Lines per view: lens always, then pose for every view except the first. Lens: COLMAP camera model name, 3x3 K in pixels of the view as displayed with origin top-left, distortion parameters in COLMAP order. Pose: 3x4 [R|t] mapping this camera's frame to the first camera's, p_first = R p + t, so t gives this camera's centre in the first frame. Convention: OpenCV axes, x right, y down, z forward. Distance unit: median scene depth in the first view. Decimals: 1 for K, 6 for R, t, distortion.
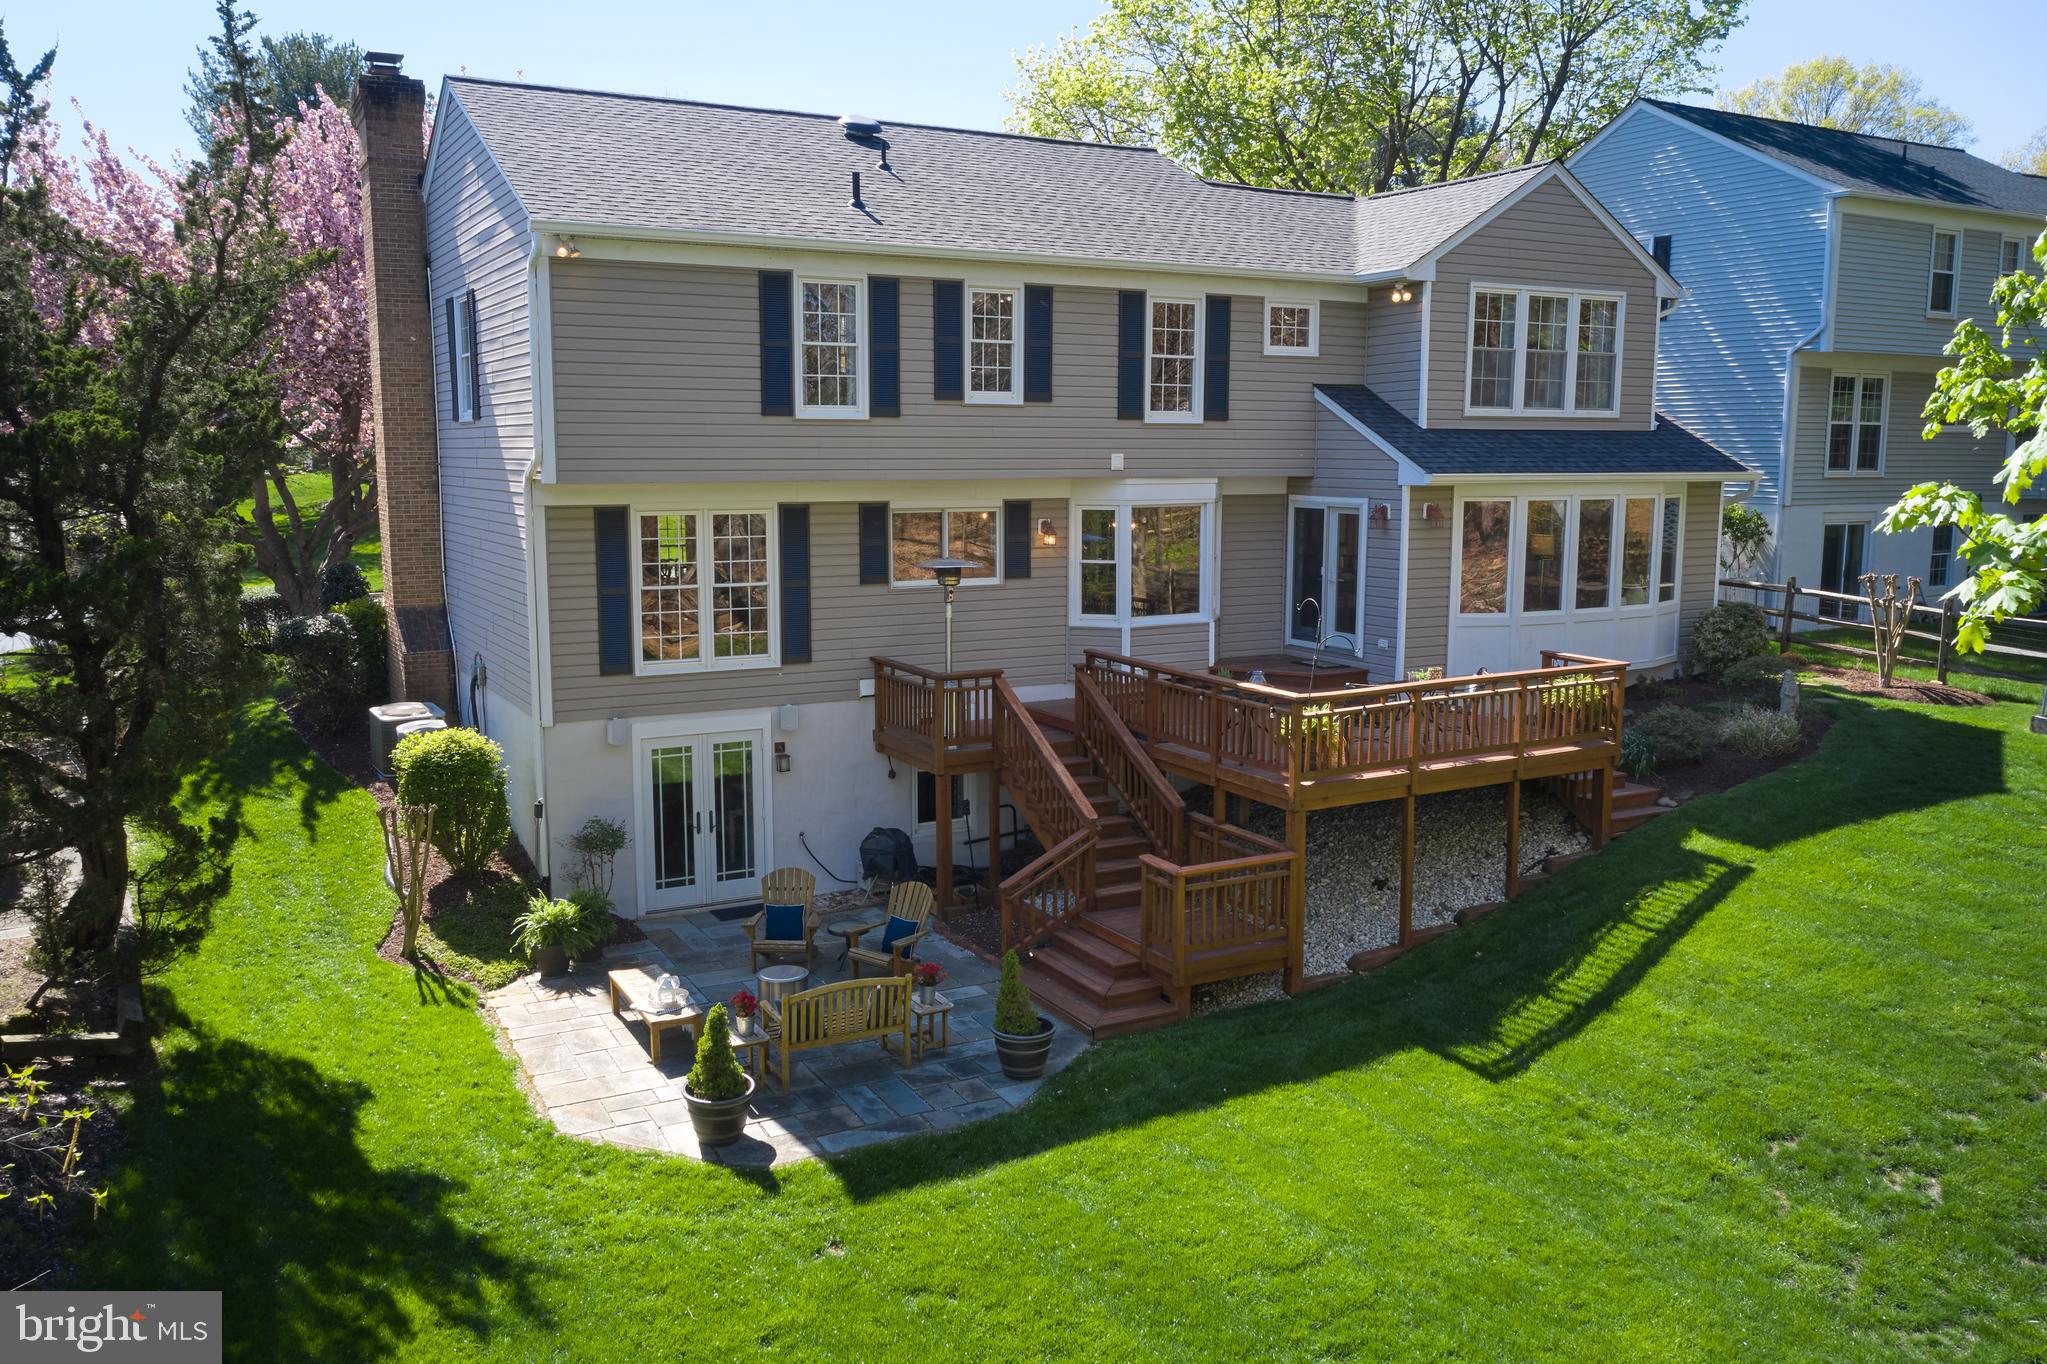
lens RADIAL K [[1607.9, 0, 1023.5], [0, 1607.9, 682.0], [0, 0, 1]] dist [-0.044834, -0.002454]
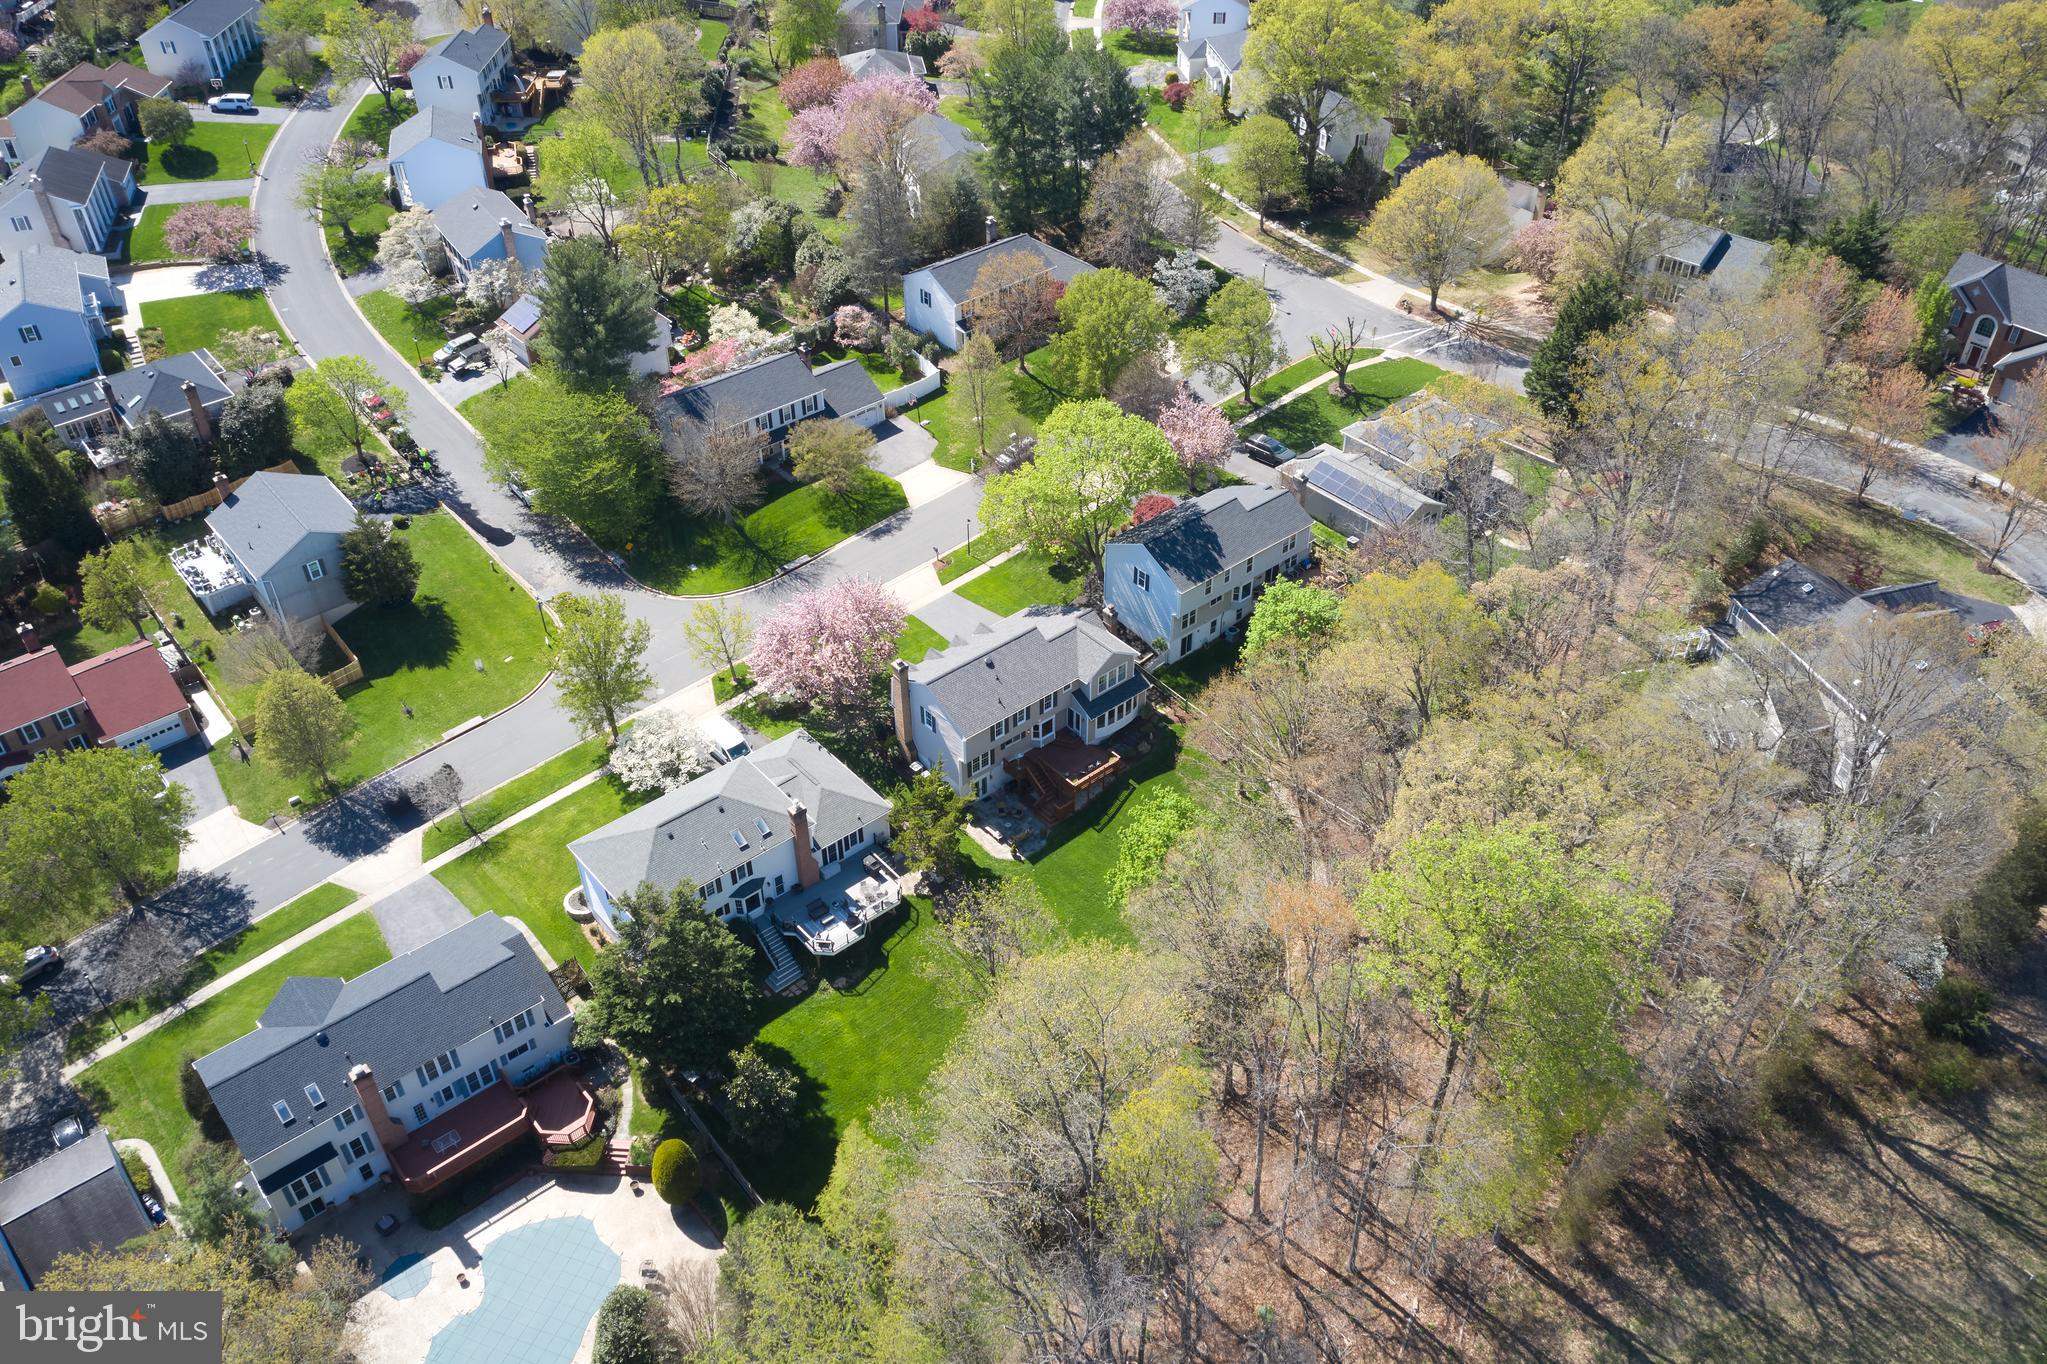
lens RADIAL K [[1609.7, 0, 1013.1], [0, 1609.7, 674.6], [0, 0, 1]] dist [-0.009334, 0.000166]
pose [[0.980717, -0.132545, 0.143616, -0.895191], [0.040920, 0.857843, 0.512280, -3.432538], [-0.191100, -0.496525, 0.846725, -4.043789]]
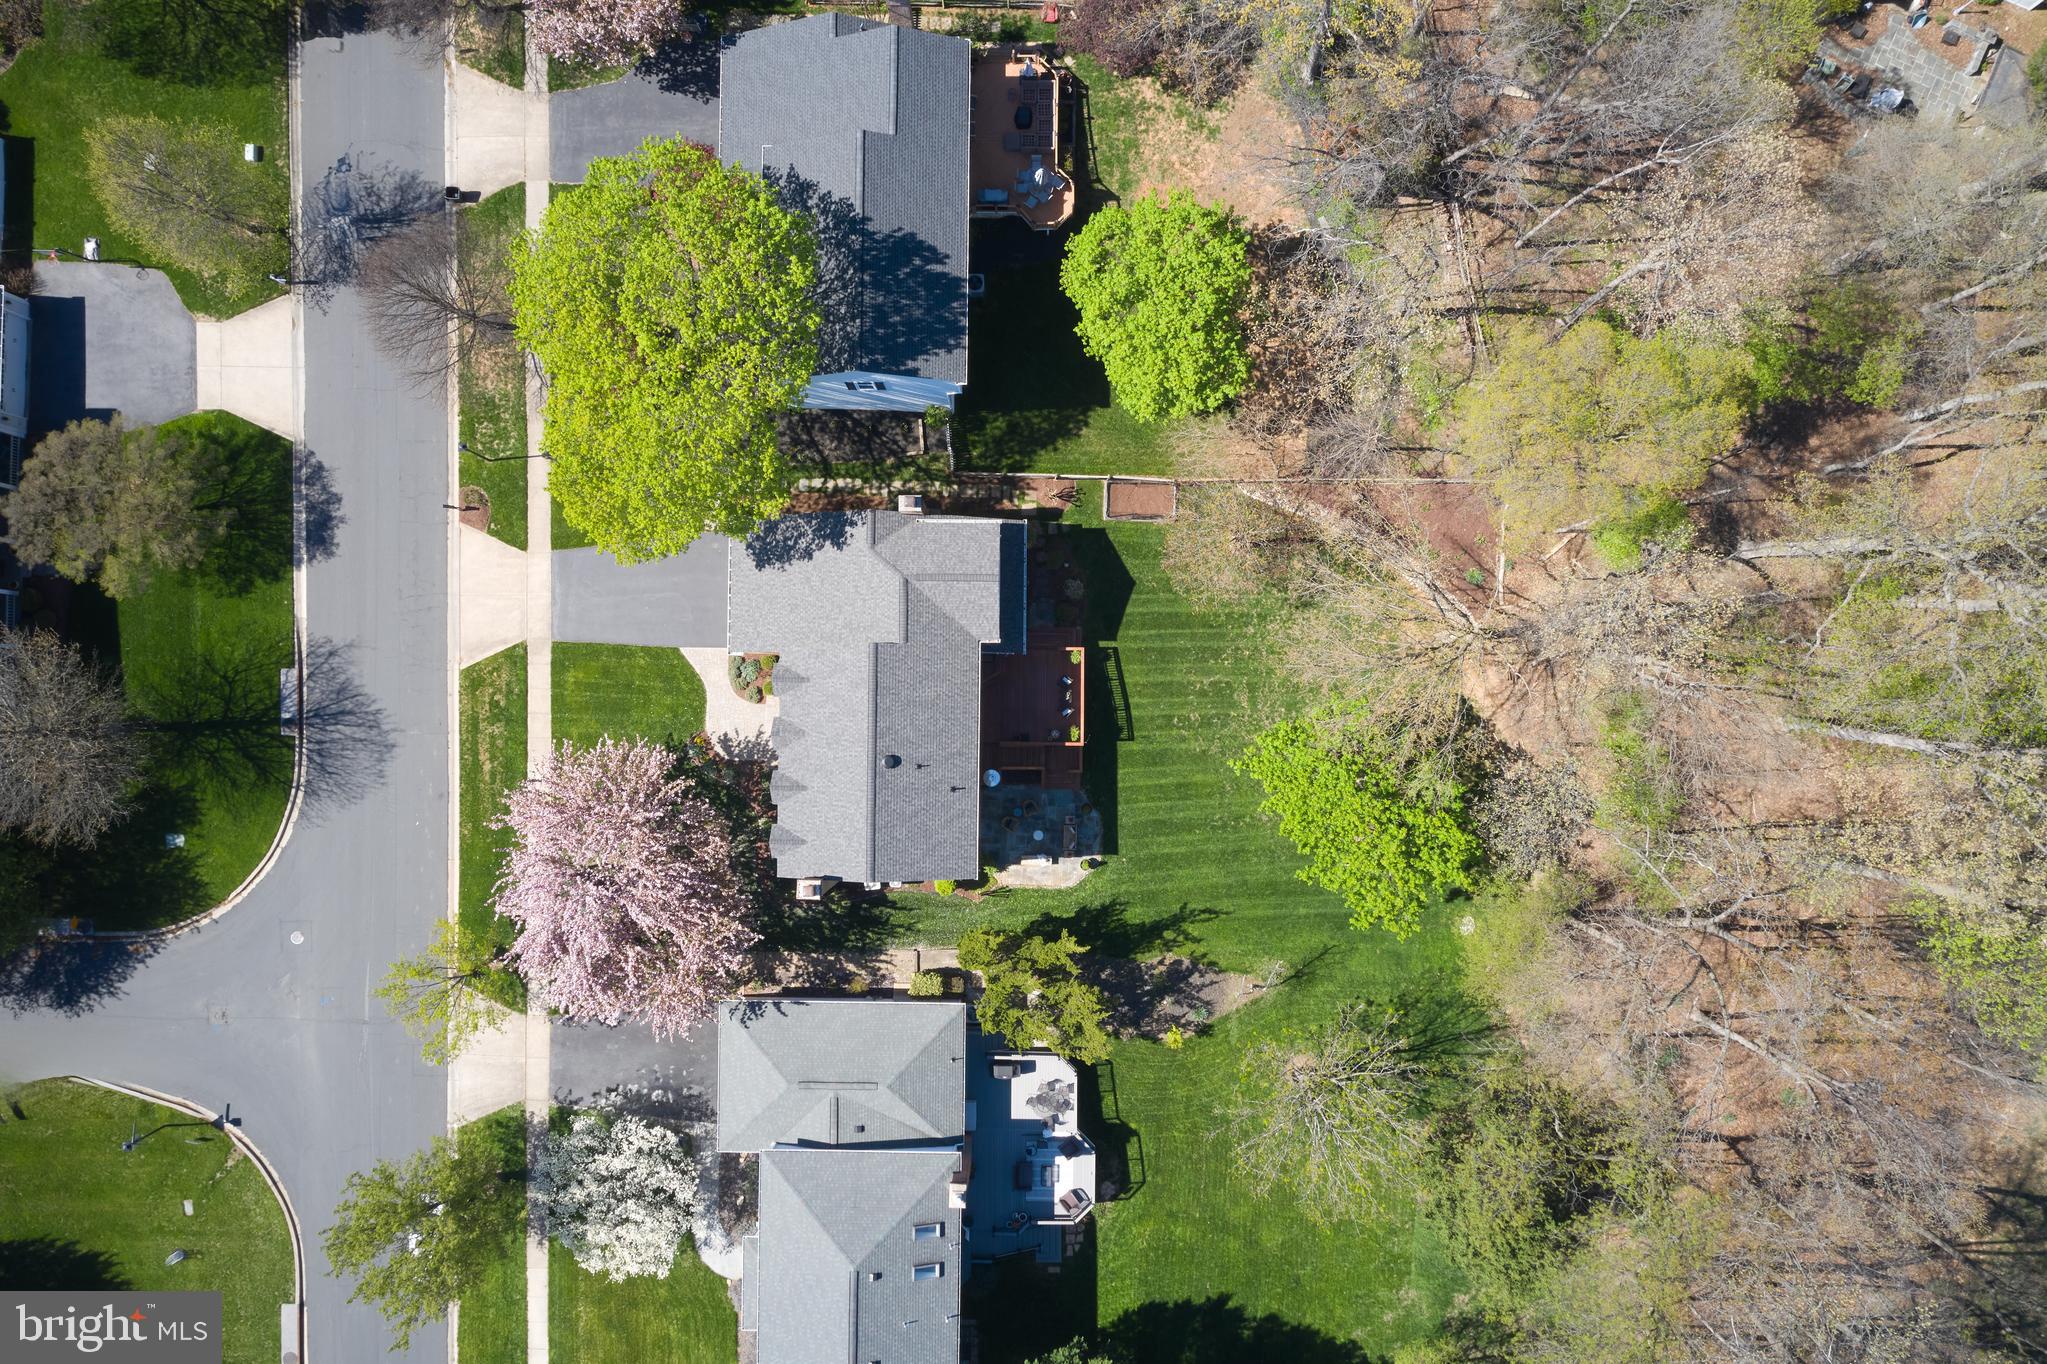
lens RADIAL K [[1609.7, 0, 1013.1], [0, 1609.7, 674.6], [0, 0, 1]] dist [-0.009334, 0.000166]
pose [[0.492055, -0.870563, -0.001350, 0.207030], [0.144441, 0.080111, 0.986265, -3.901594], [-0.858498, -0.485492, 0.165164, 0.375019]]
